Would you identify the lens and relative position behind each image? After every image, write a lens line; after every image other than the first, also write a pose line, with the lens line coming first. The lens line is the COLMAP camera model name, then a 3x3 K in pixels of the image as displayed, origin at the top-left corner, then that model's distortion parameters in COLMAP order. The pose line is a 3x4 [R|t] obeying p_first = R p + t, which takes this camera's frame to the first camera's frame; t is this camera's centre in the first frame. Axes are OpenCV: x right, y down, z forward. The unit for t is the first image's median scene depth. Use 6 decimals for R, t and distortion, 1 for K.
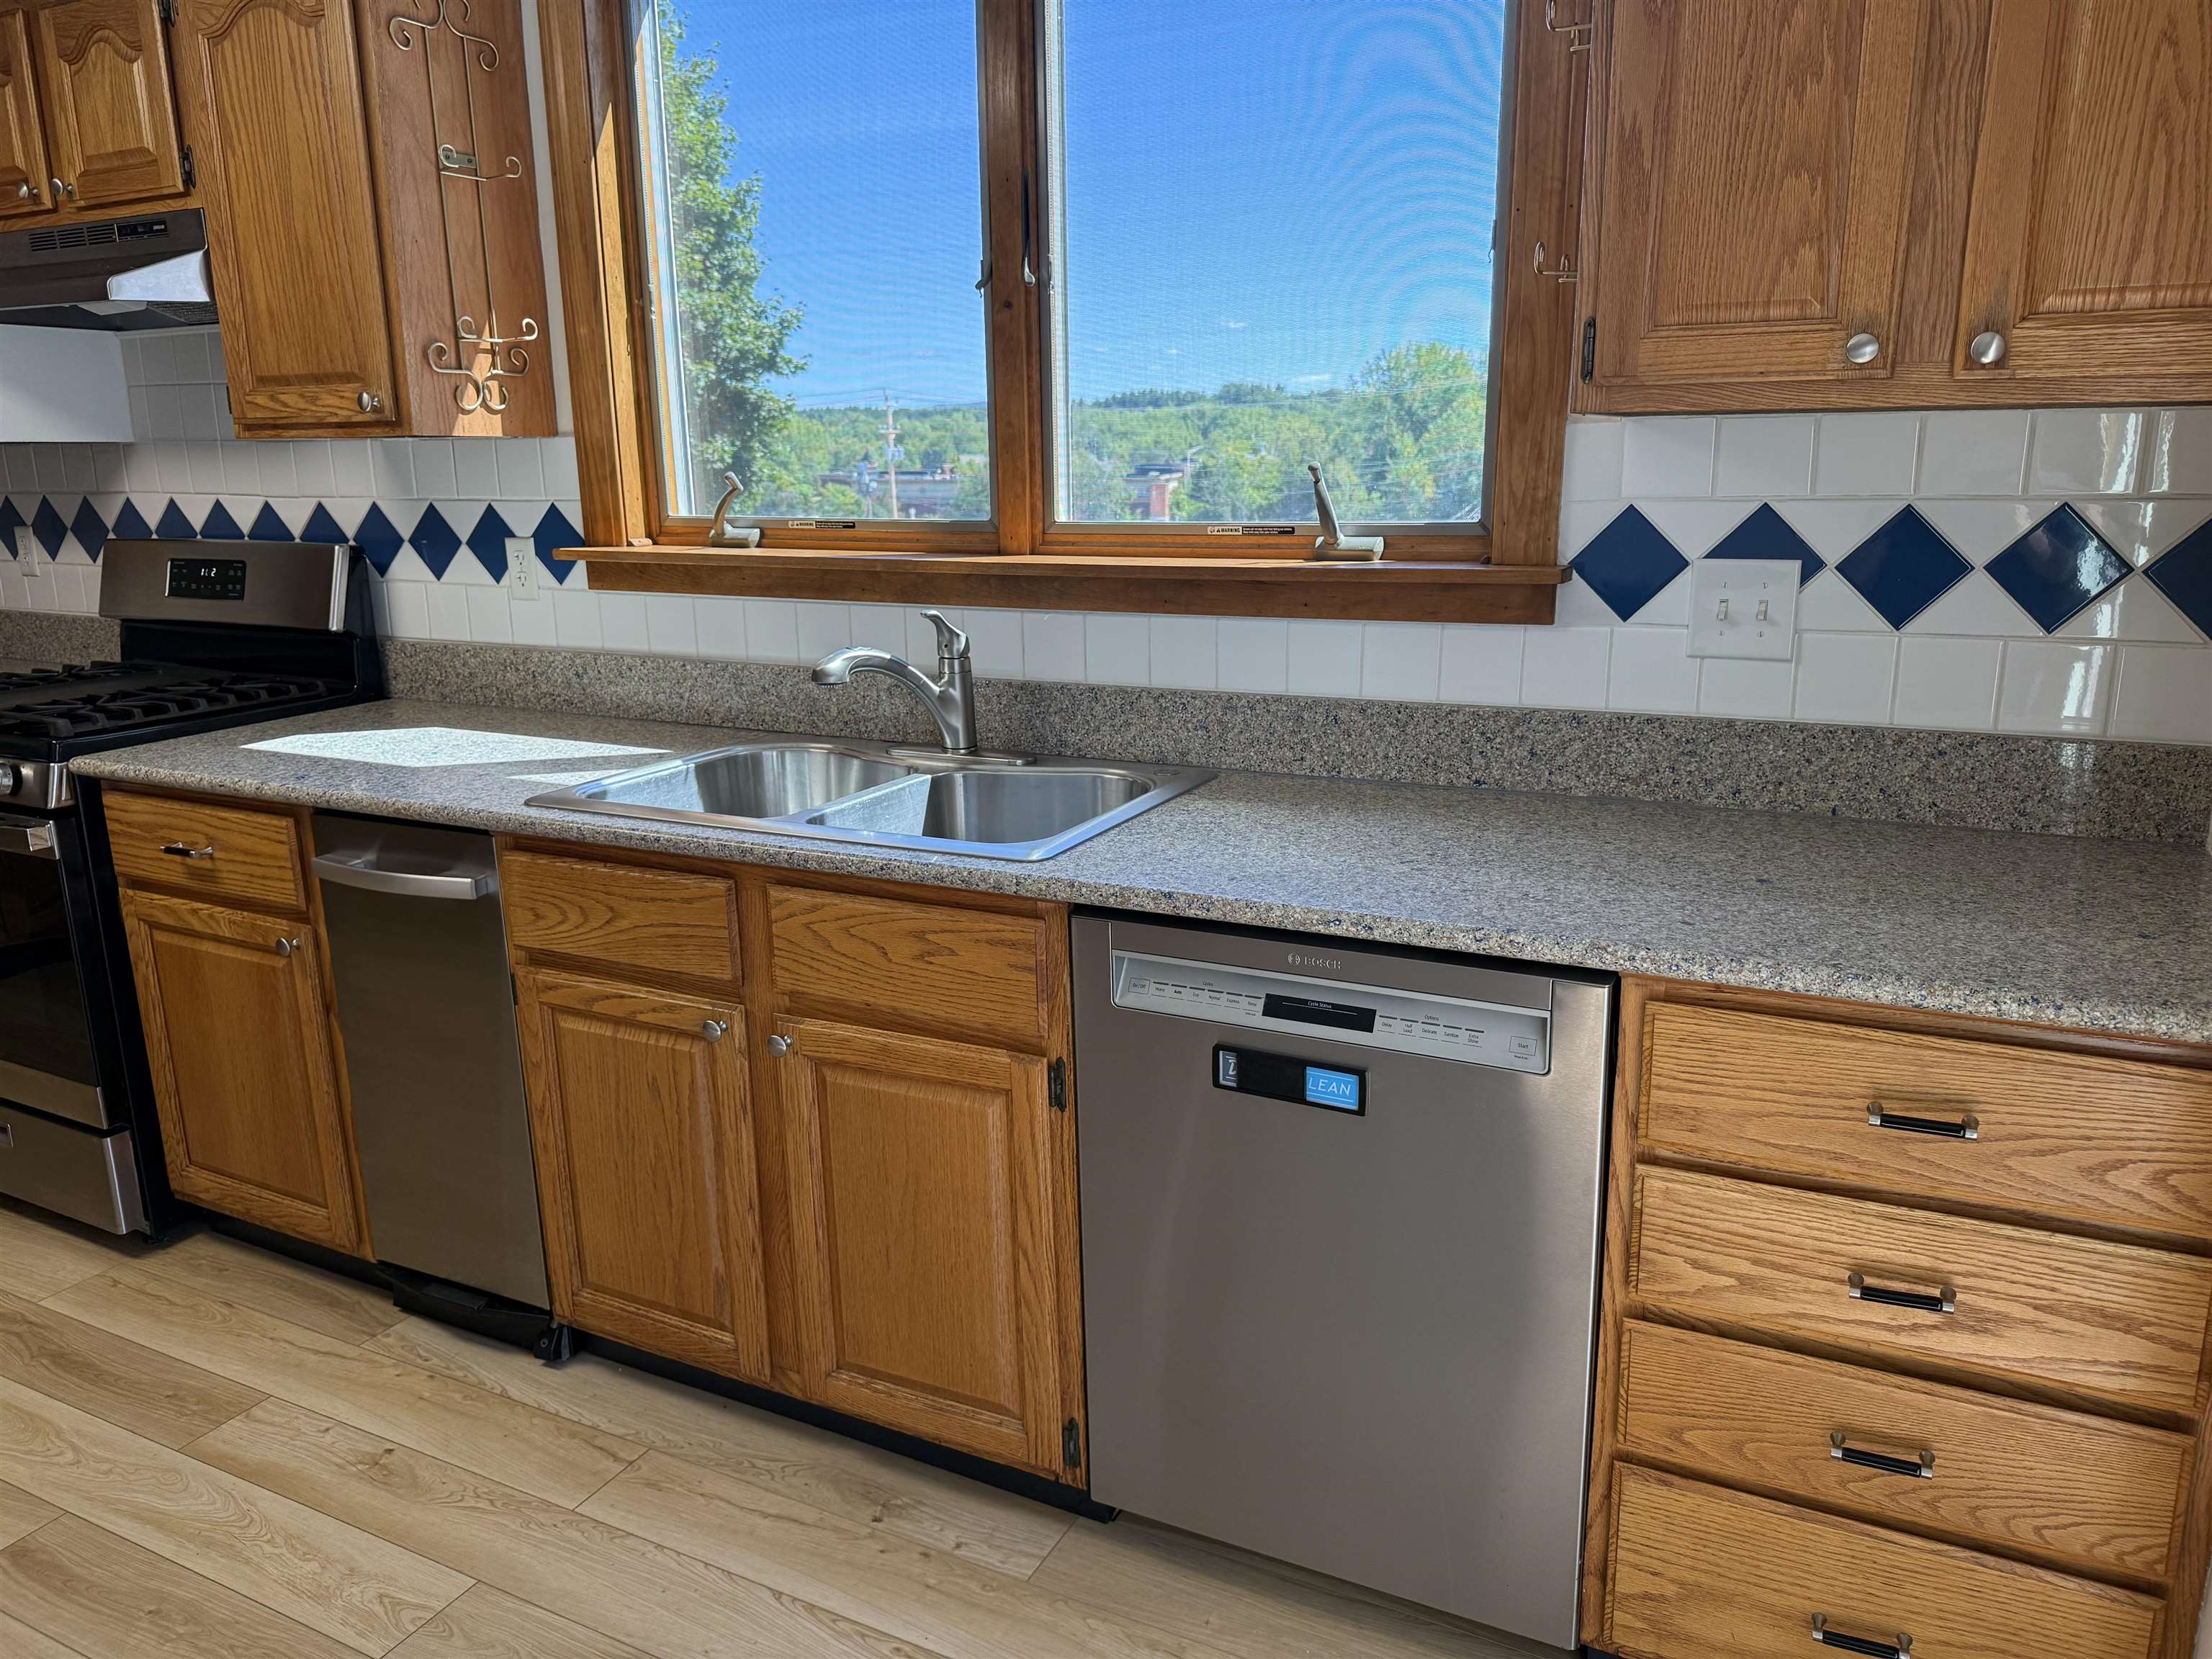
lens RADIAL K [[1539.4, 0, 1167.3], [0, 1539.4, 822.8], [0, 0, 1]] dist [0.033681, -0.053515]
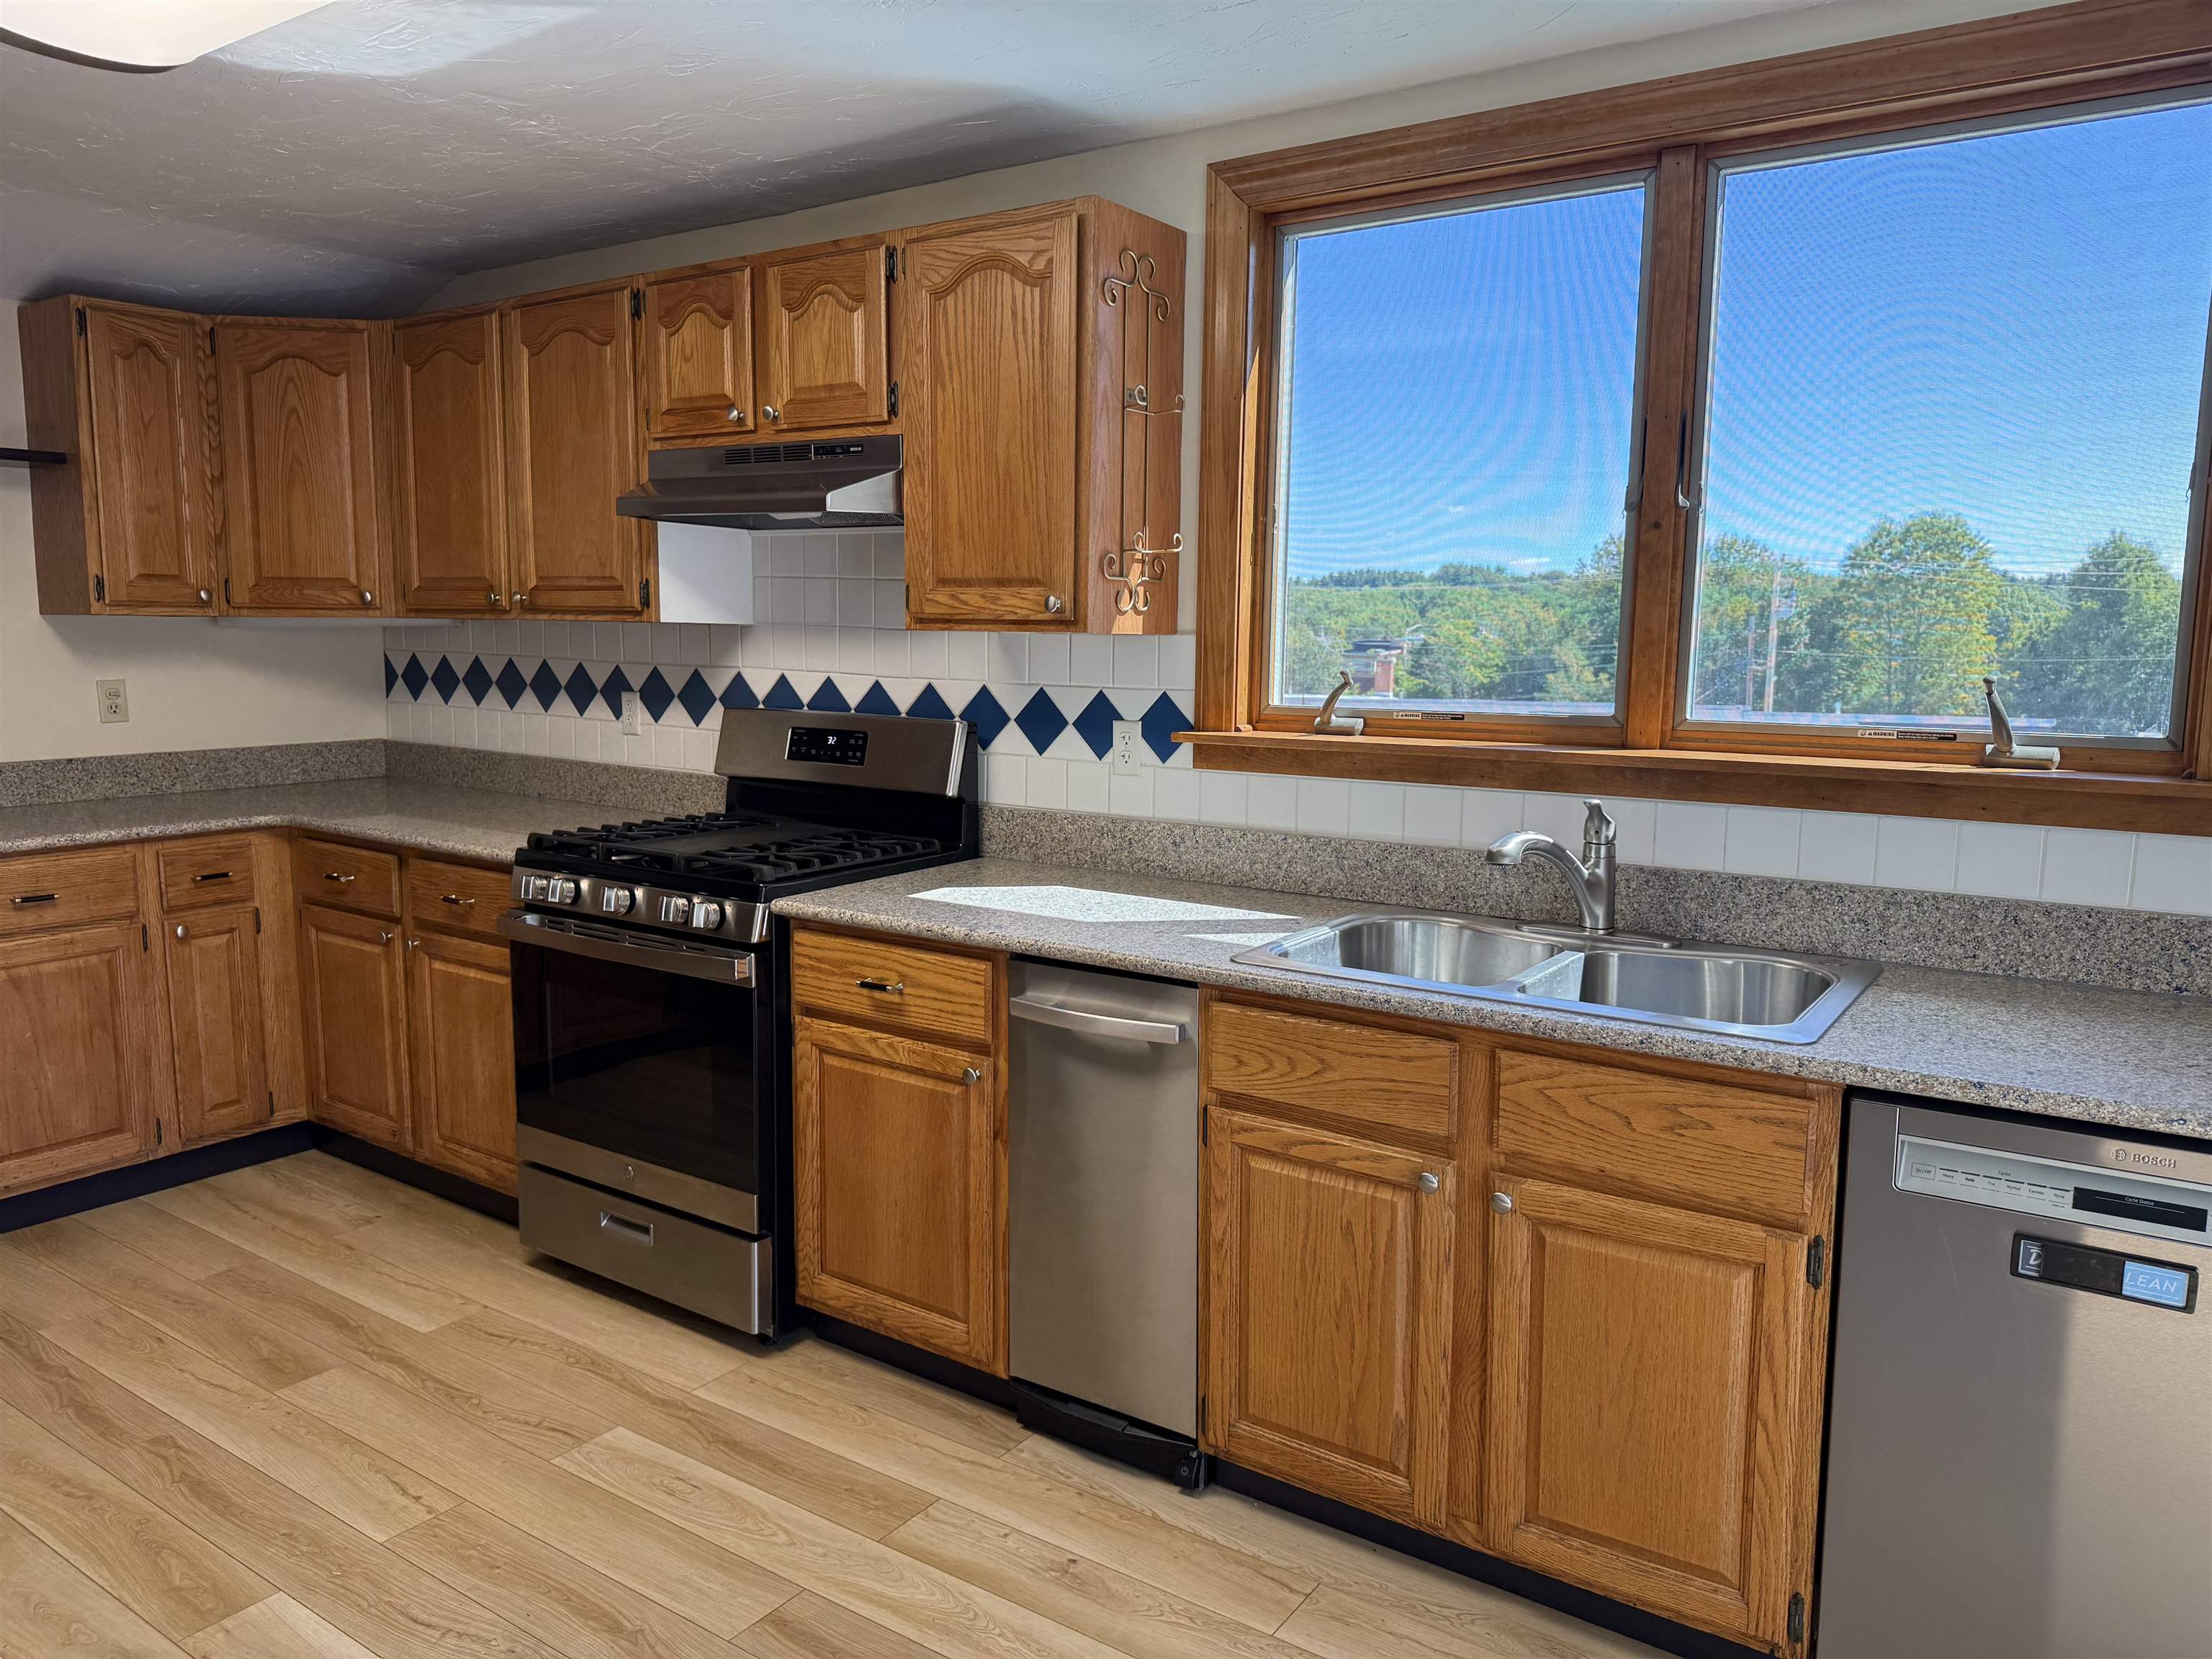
lens RADIAL K [[1539.4, 0, 1105.1], [0, 1539.4, 818.2], [0, 0, 1]] dist [0.033681, -0.053515]
pose [[0.989100, 0.037168, -0.142479, -0.319370], [-0.052632, 0.992934, -0.106354, 0.006834], [0.137519, 0.112694, 0.984067, -0.103600]]
